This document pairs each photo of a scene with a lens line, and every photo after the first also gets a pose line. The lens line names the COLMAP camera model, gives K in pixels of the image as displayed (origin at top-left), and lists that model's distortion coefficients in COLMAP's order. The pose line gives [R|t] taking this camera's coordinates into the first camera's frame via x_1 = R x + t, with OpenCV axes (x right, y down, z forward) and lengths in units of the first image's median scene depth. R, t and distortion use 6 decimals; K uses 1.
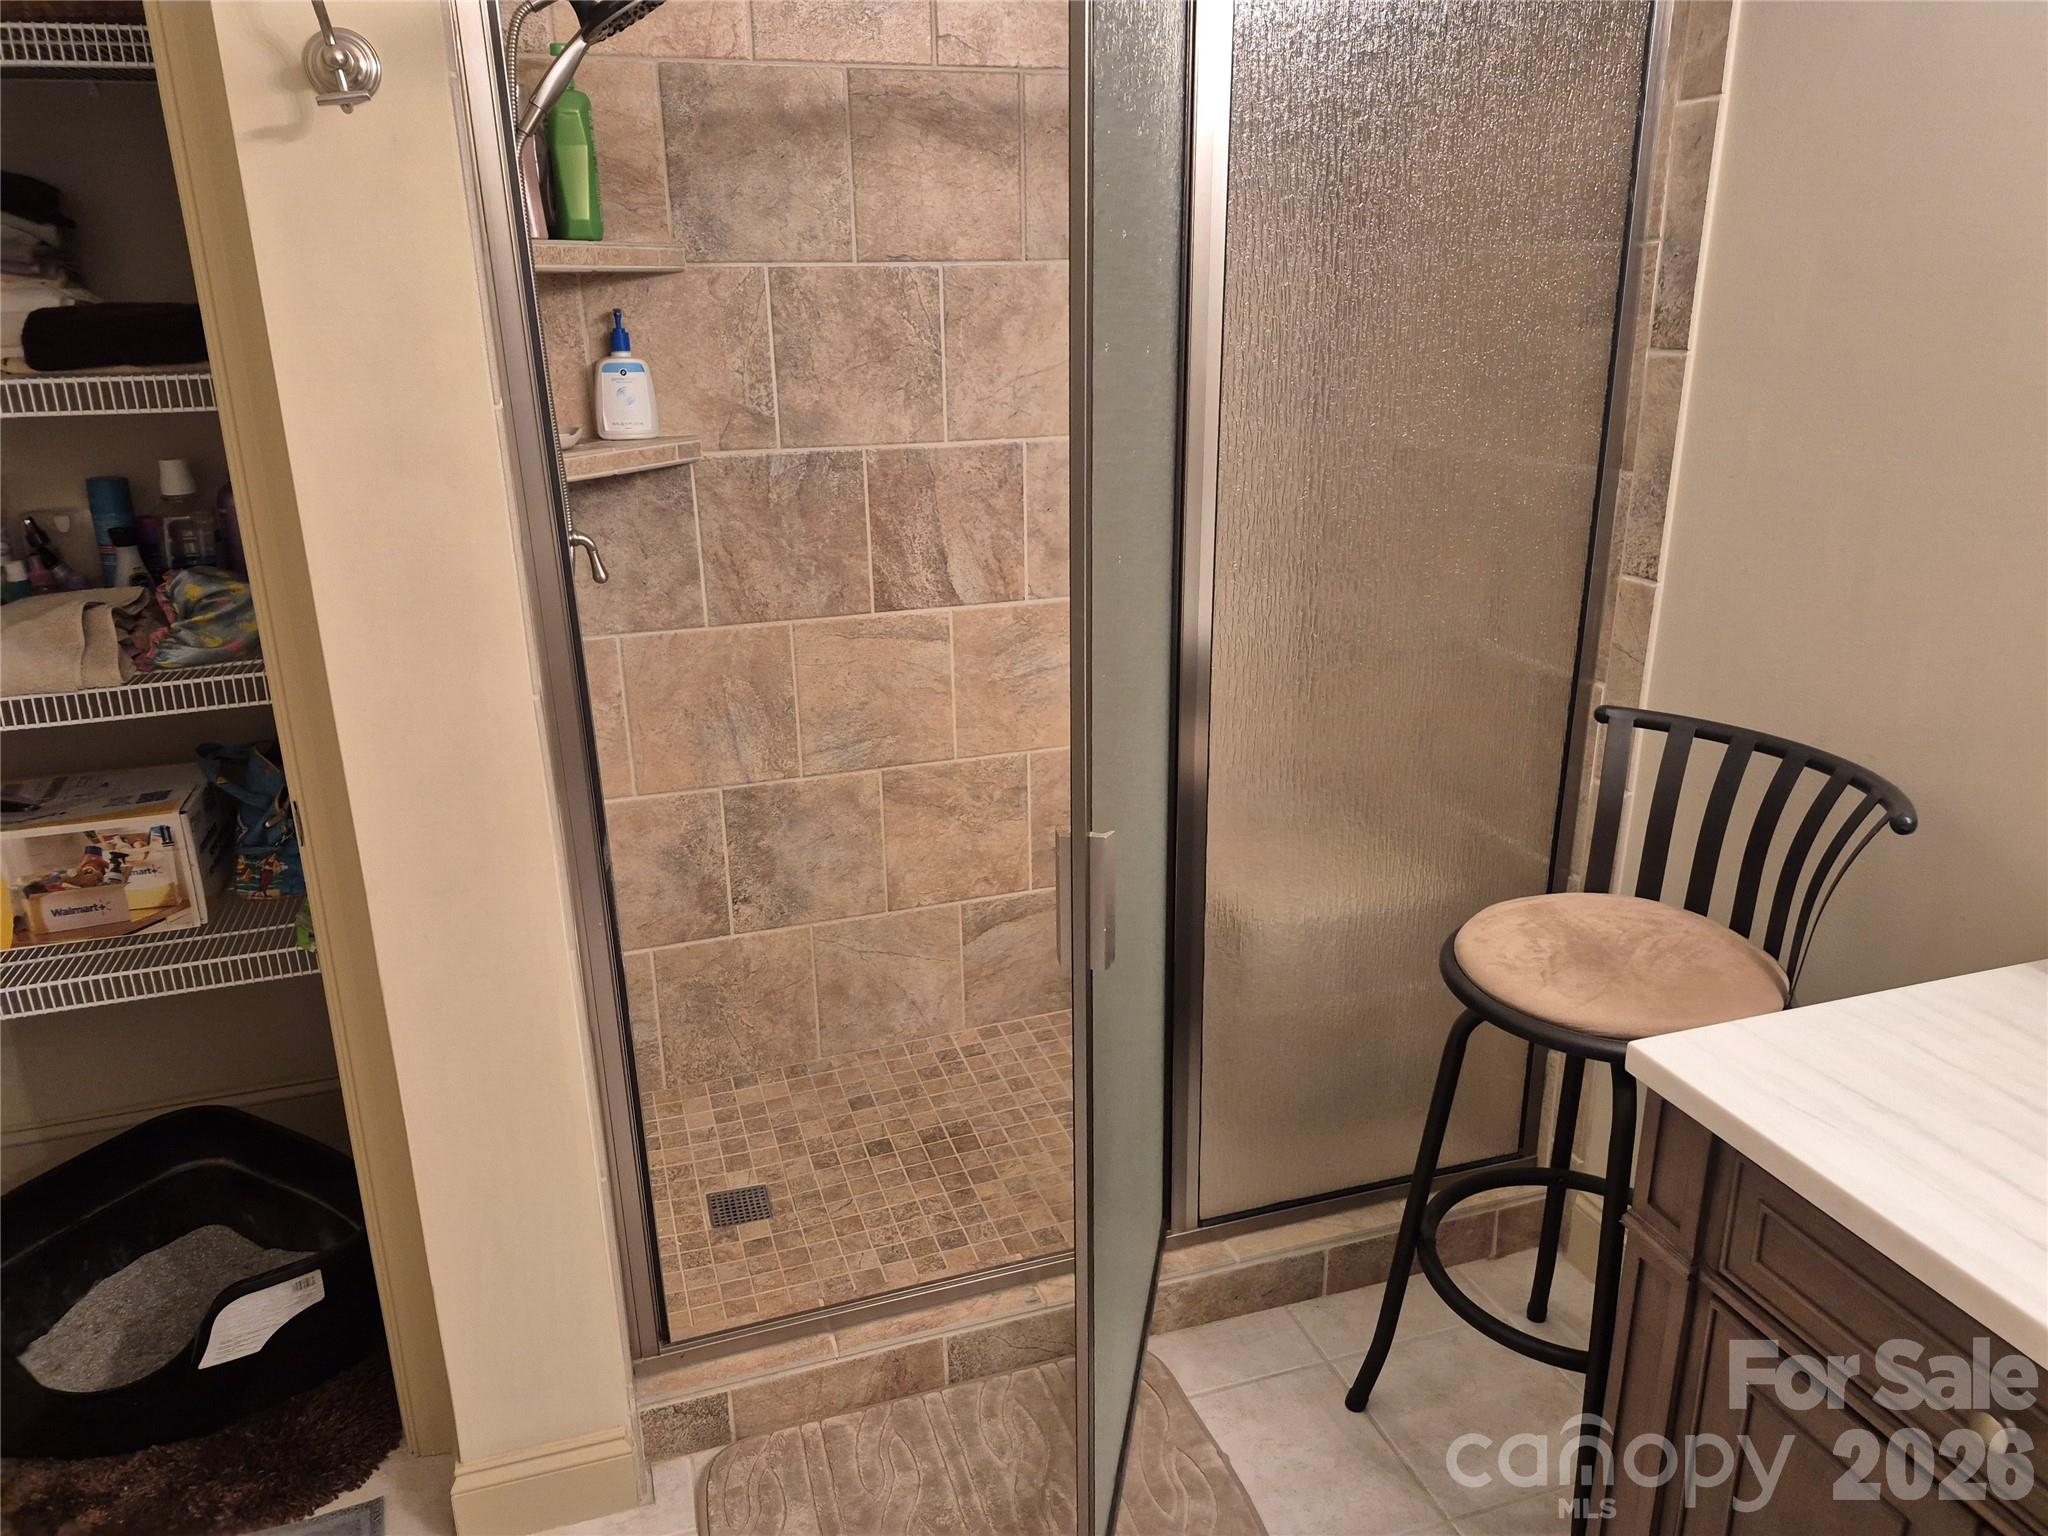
lens RADIAL K [[1431.0, 0, 1017.3], [0, 1431.0, 749.3], [0, 0, 1]] dist [0.078209, -0.092249]
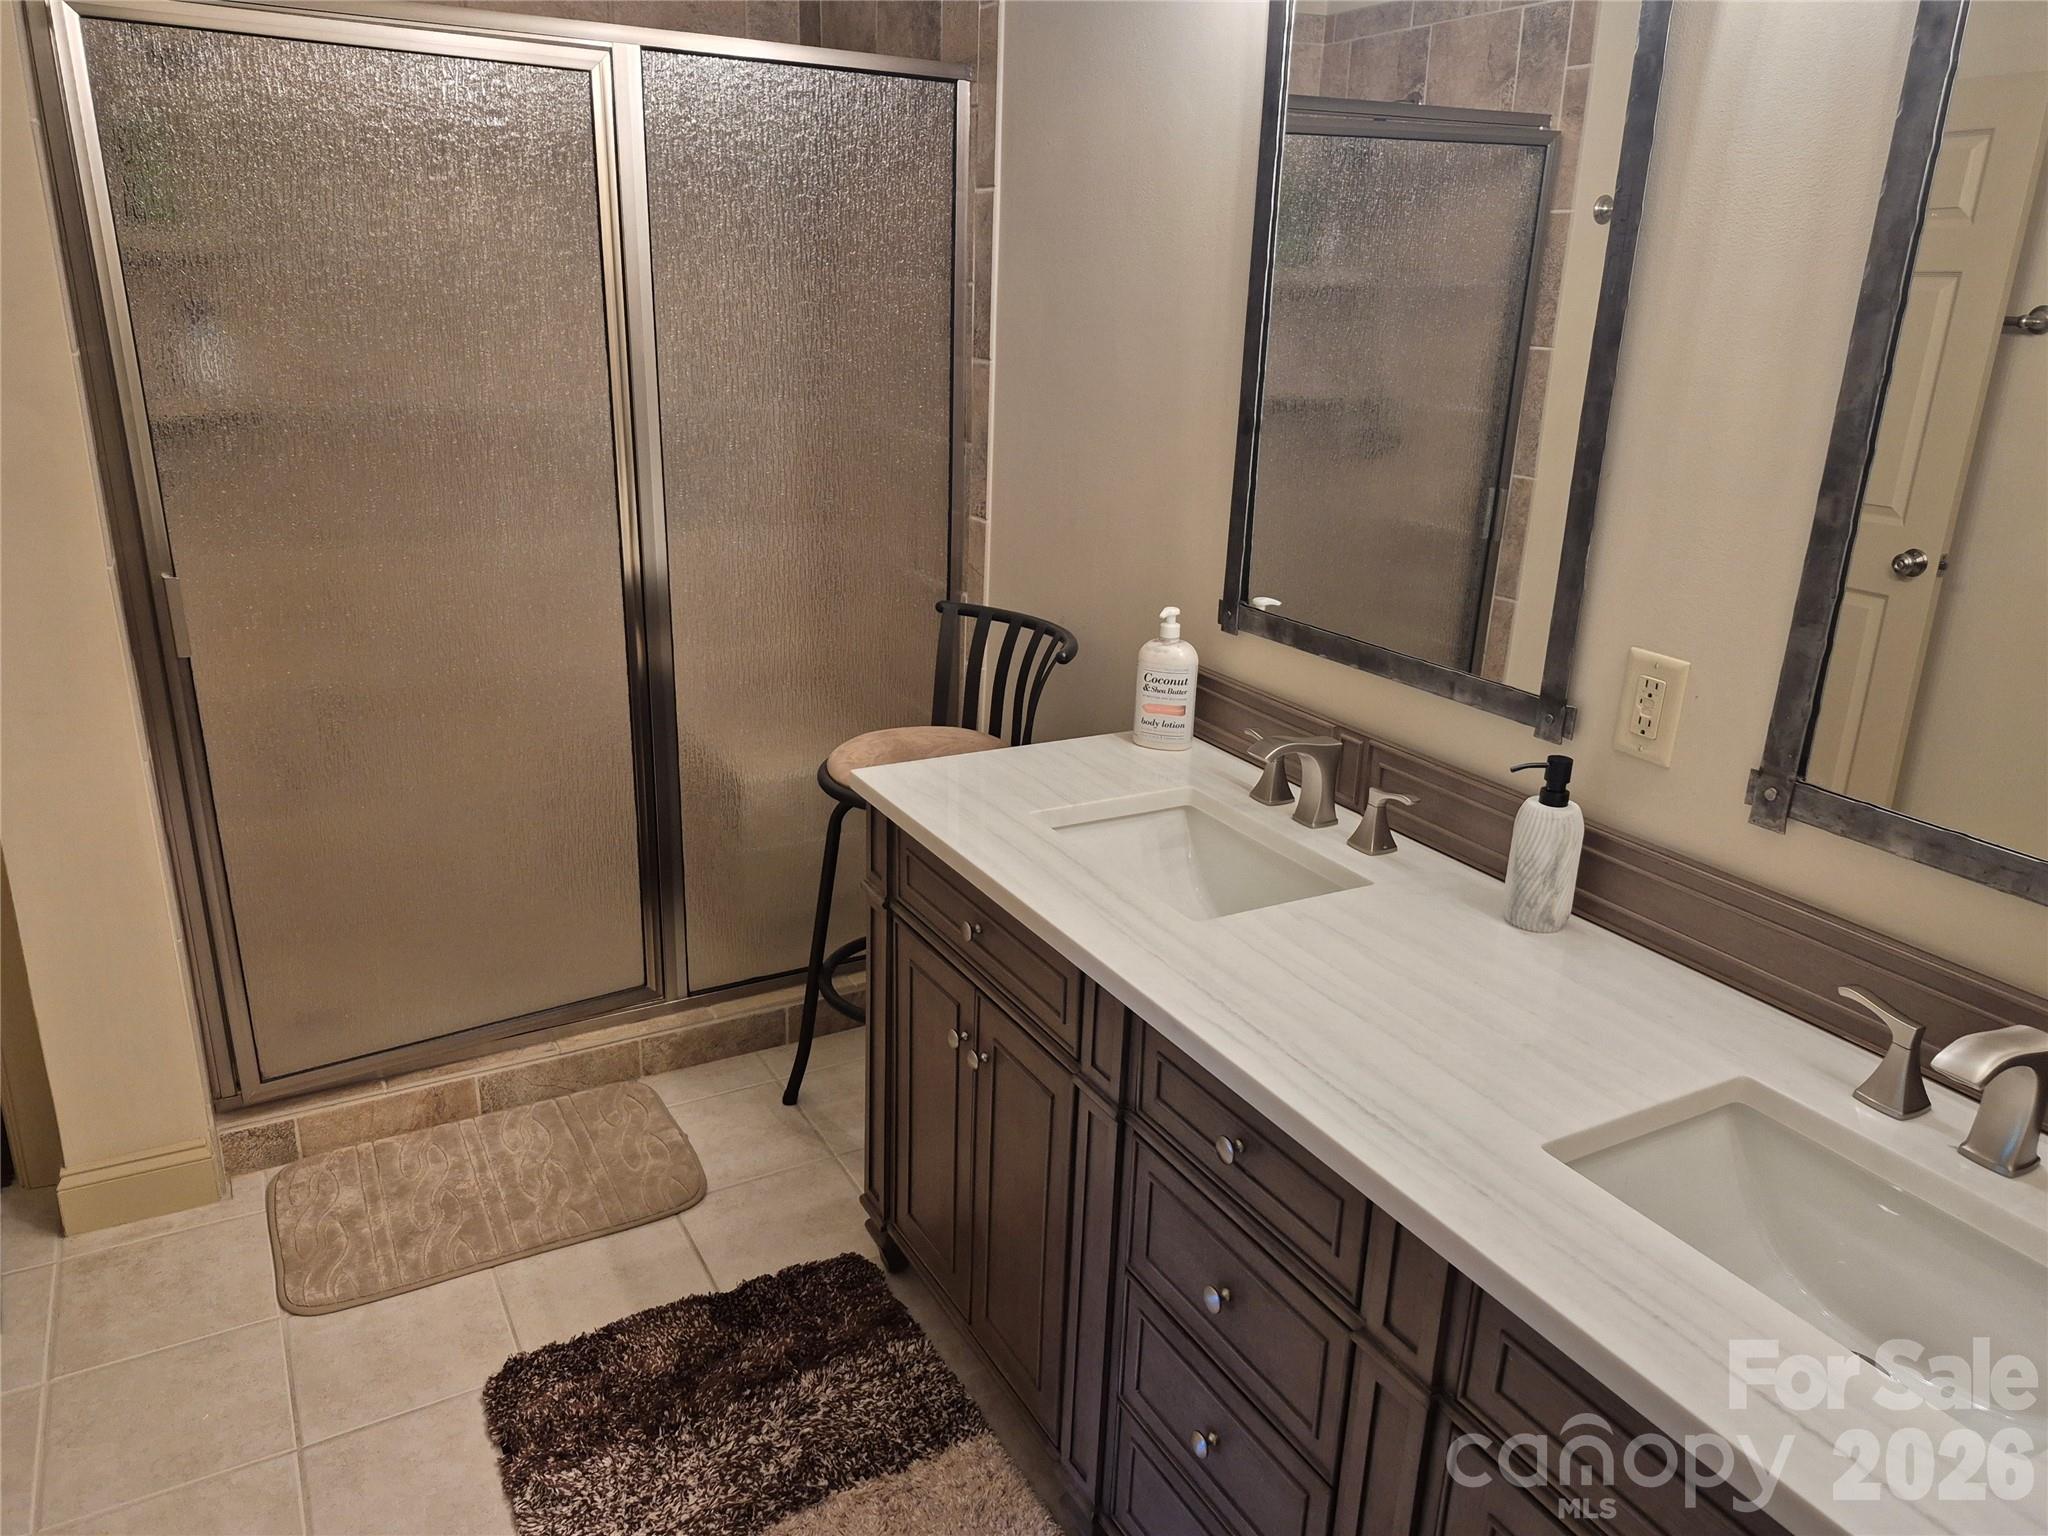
lens RADIAL K [[1431.0, 0, 1046.0], [0, 1431.0, 761.4], [0, 0, 1]] dist [0.078209, -0.092249]
pose [[0.976284, -0.013666, 0.216060, 0.187139], [0.011601, 0.999874, 0.010824, 0.115395], [-0.216181, -0.008061, 0.976320, -0.431561]]
